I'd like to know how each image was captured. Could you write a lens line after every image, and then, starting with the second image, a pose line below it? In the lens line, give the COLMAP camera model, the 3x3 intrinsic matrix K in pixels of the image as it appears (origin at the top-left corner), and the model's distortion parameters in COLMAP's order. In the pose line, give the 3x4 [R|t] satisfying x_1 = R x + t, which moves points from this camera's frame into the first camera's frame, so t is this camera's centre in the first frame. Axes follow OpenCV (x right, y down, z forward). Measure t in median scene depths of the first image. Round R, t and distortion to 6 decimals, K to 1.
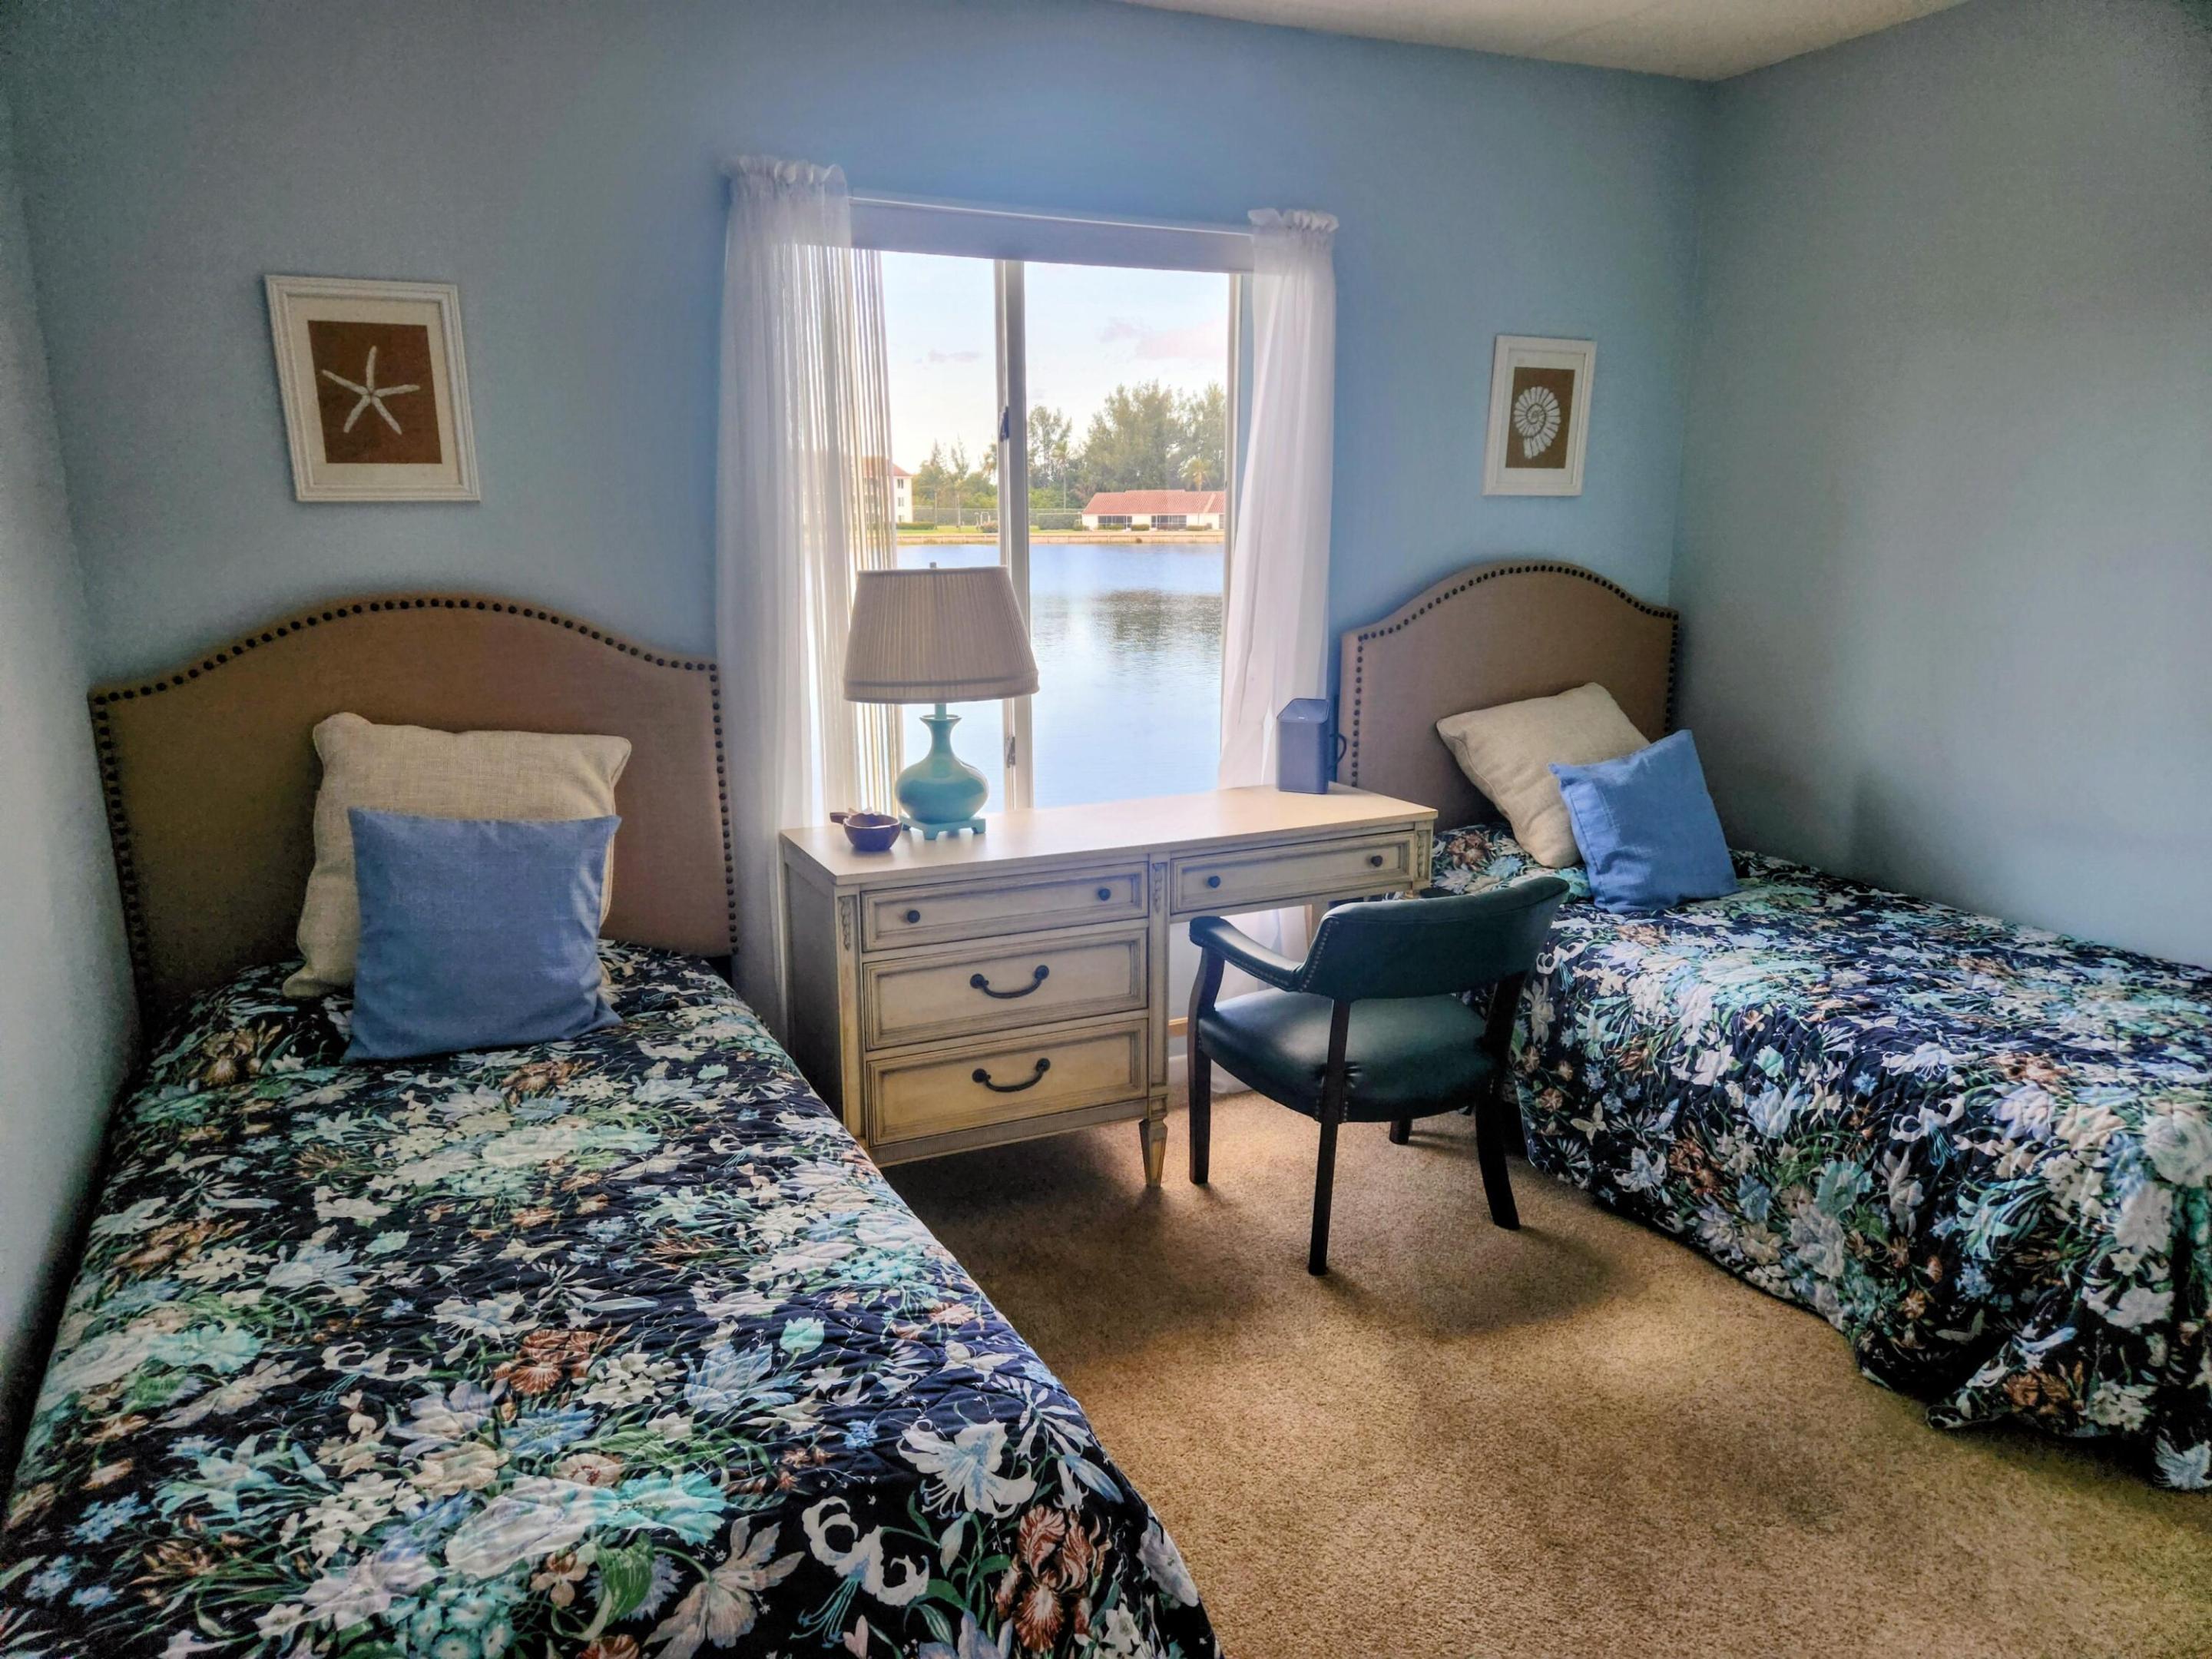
lens RADIAL K [[1493.2, 0, 1098.4], [0, 1493.2, 839.0], [0, 0, 1]] dist [0.057138, -0.047490]
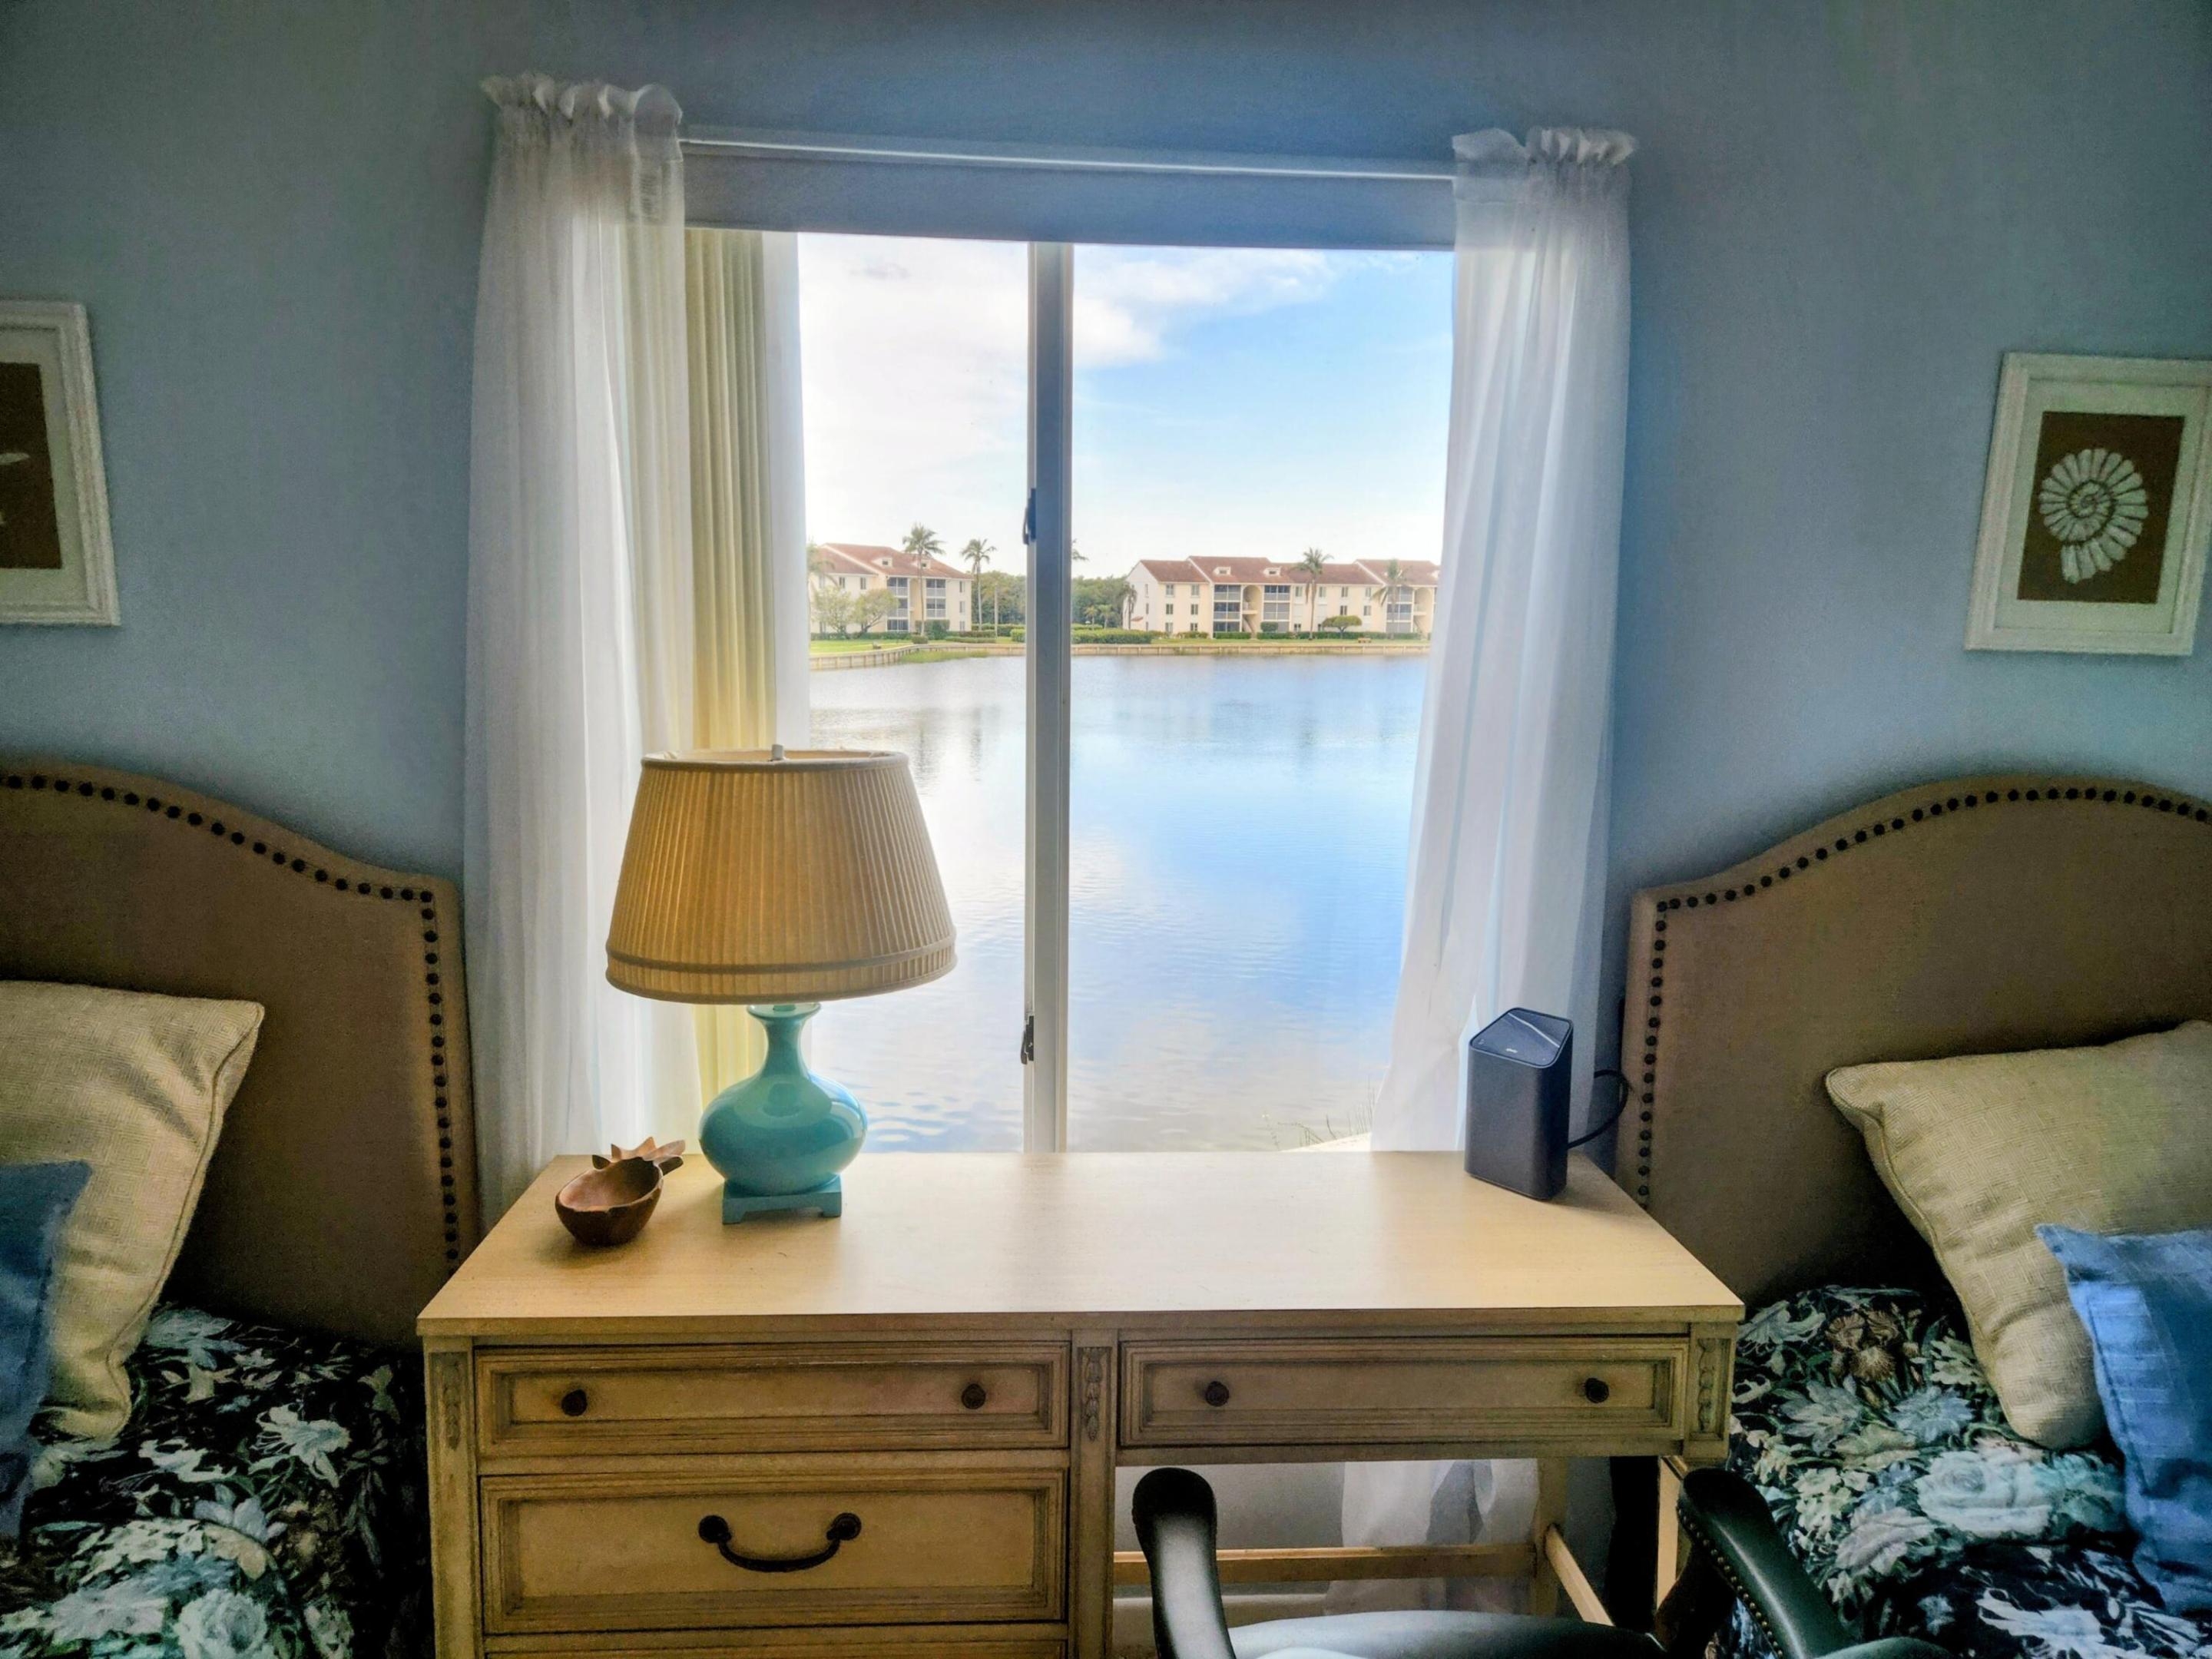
lens RADIAL K [[1493.2, 0, 1125.2], [0, 1493.2, 818.5], [0, 0, 1]] dist [0.057138, -0.047490]
pose [[0.929431, 0.072792, -0.361746, 0.194390], [-0.102230, 0.992771, -0.062888, -0.115312], [0.354553, 0.095432, 0.930153, 0.440925]]
